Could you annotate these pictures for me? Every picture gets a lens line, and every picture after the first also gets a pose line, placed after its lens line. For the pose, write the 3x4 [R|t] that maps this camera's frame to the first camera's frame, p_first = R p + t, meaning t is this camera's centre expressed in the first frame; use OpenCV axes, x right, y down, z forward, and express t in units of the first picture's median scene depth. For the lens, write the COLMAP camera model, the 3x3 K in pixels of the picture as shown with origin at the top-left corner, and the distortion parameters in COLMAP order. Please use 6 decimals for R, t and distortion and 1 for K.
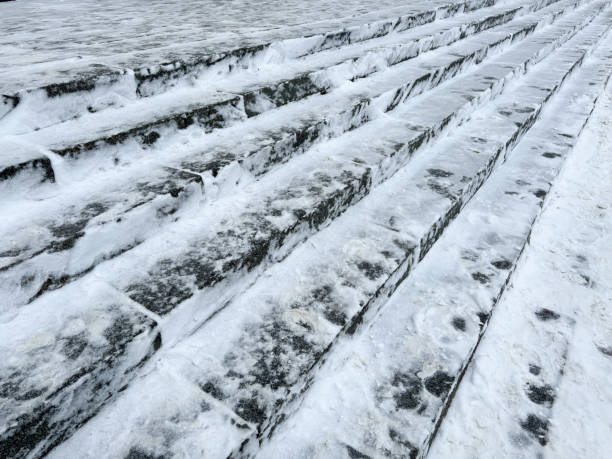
lens RADIAL K [[389.5, 0, 306.0], [0, 389.5, 229.5], [0, 0, 1]] dist [0.013098, 0.001793]
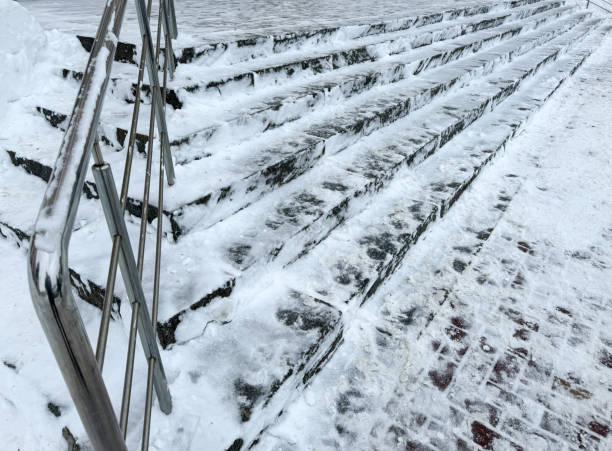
lens RADIAL K [[407.9, 0, 306.0], [0, 407.9, 225.5], [0, 0, 1]] dist [0.004876, 0.027339]
pose [[0.999601, 0.019723, 0.020220, -0.299629], [-0.018826, 0.998870, -0.043648, 0.463921], [-0.021058, 0.043250, 0.998842, -0.704485]]
